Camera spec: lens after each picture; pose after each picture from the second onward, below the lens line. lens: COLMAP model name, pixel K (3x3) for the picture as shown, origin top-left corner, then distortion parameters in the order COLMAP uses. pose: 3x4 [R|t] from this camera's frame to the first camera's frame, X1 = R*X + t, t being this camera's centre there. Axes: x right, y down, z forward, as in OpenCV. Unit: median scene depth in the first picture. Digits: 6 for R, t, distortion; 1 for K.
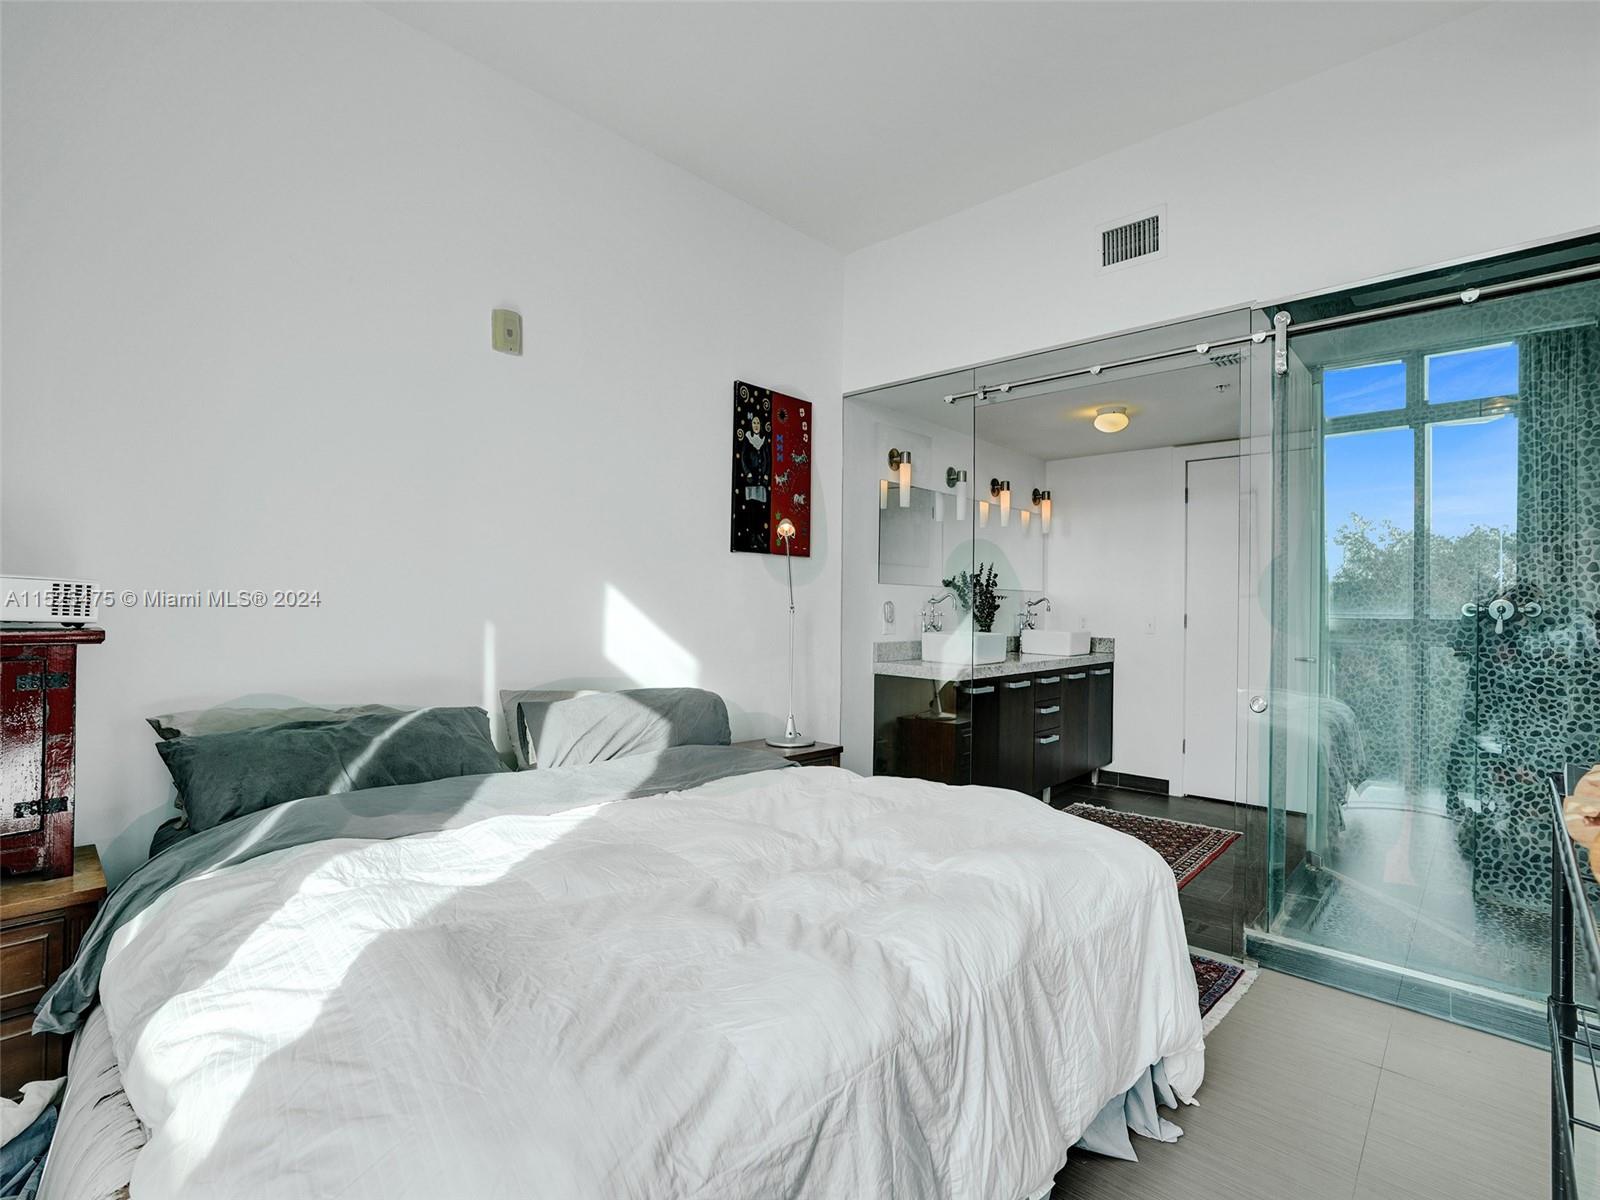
lens RADIAL K [[772.4, 0, 803.3], [0, 772.4, 593.9], [0, 0, 1]] dist [-0.051010, 0.026676]
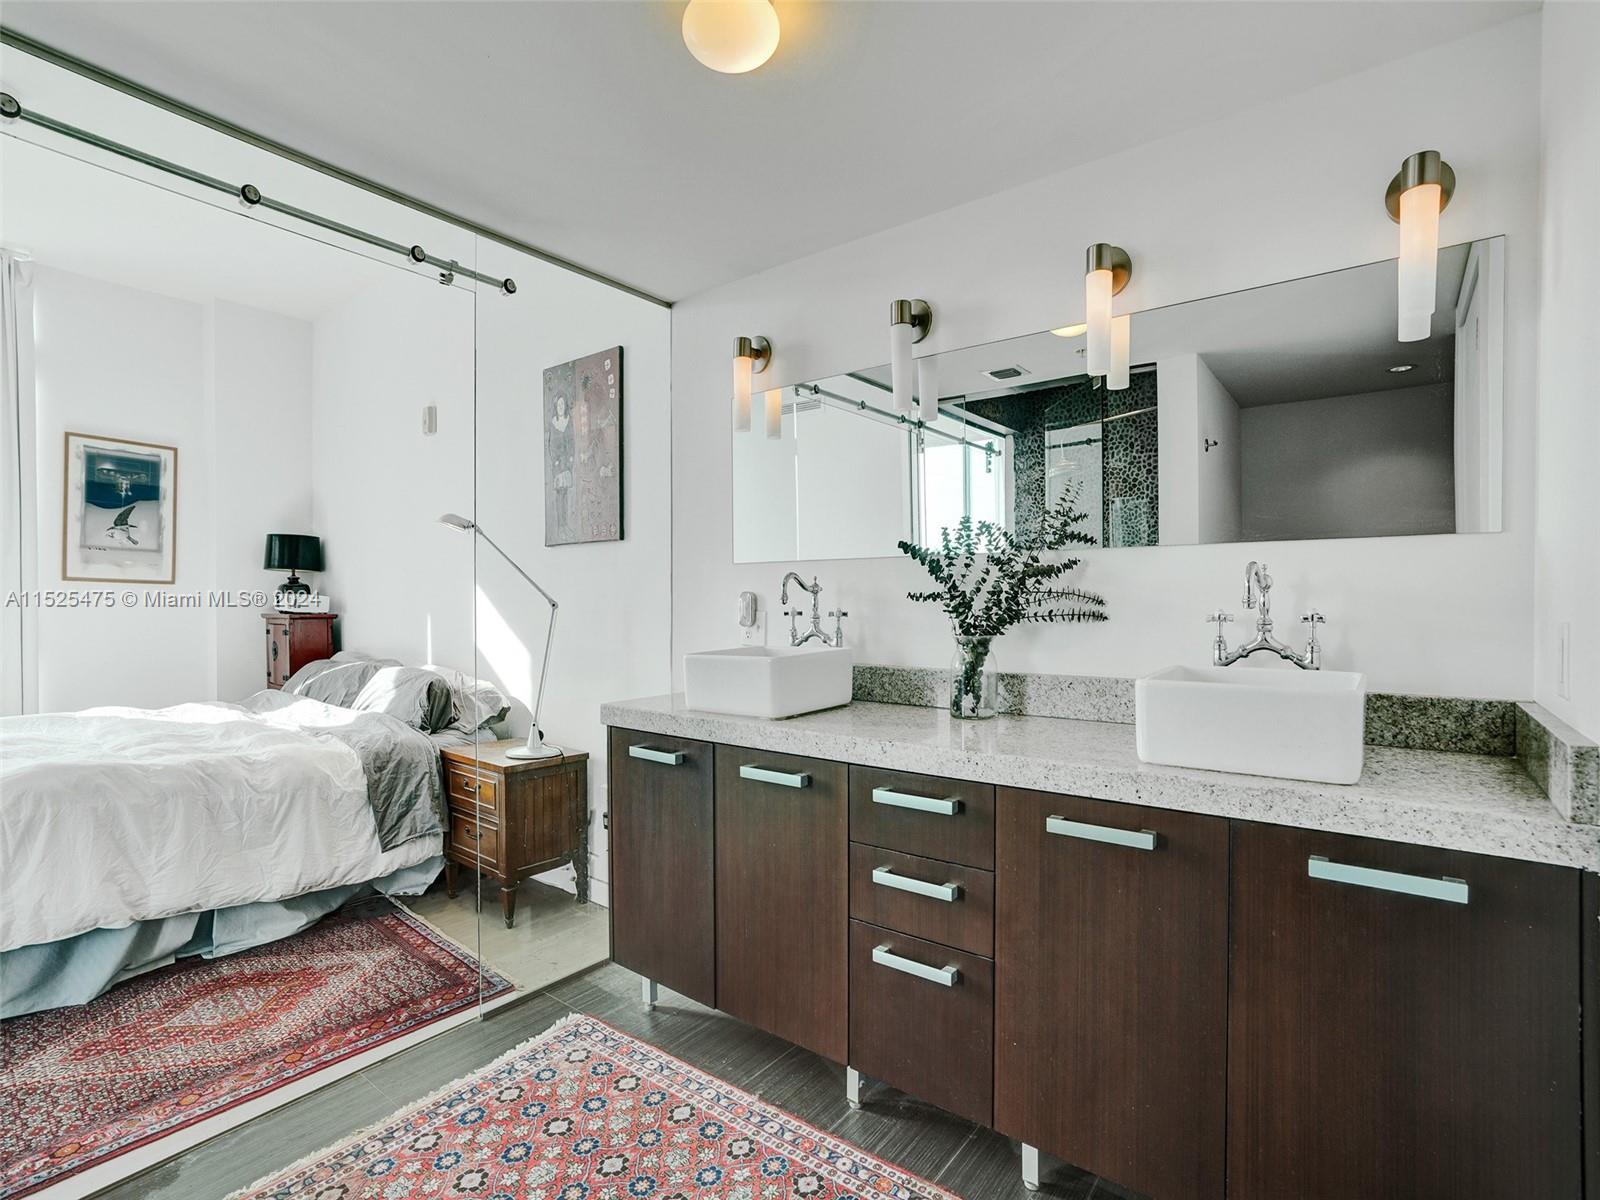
lens RADIAL K [[786.8, 0, 795.6], [0, 786.8, 614.9], [0, 0, 1]] dist [-0.056591, 0.034007]
pose [[0.069637, 0.002972, -0.997568, 0.876677], [0.018449, 0.999821, 0.004267, 0.031614], [0.997402, -0.018701, 0.069570, 1.192146]]
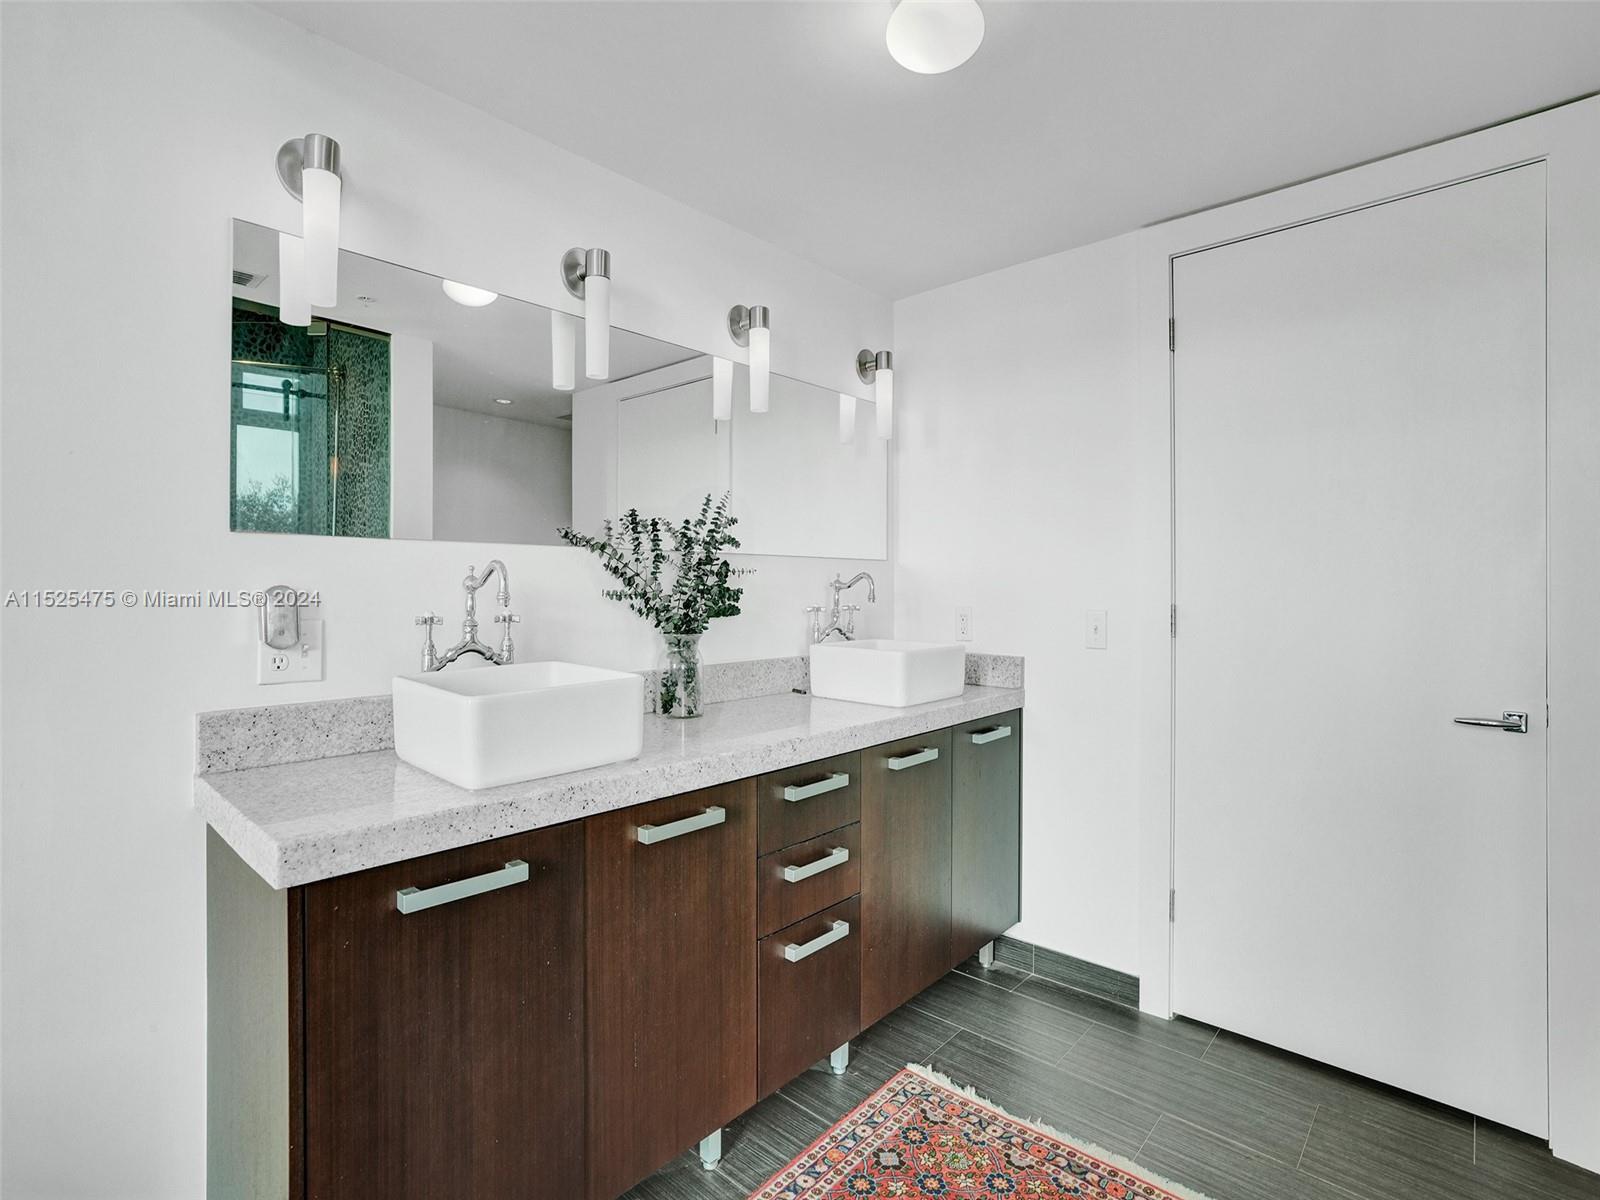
lens RADIAL K [[772.4, 0, 803.3], [0, 772.4, 593.9], [0, 0, 1]] dist [-0.051010, 0.026676]
pose [[0.999858, -0.016362, 0.004131, 0.405298], [0.016278, 0.999675, 0.019624, 0.012488], [-0.004451, -0.019554, 0.999799, 0.800875]]
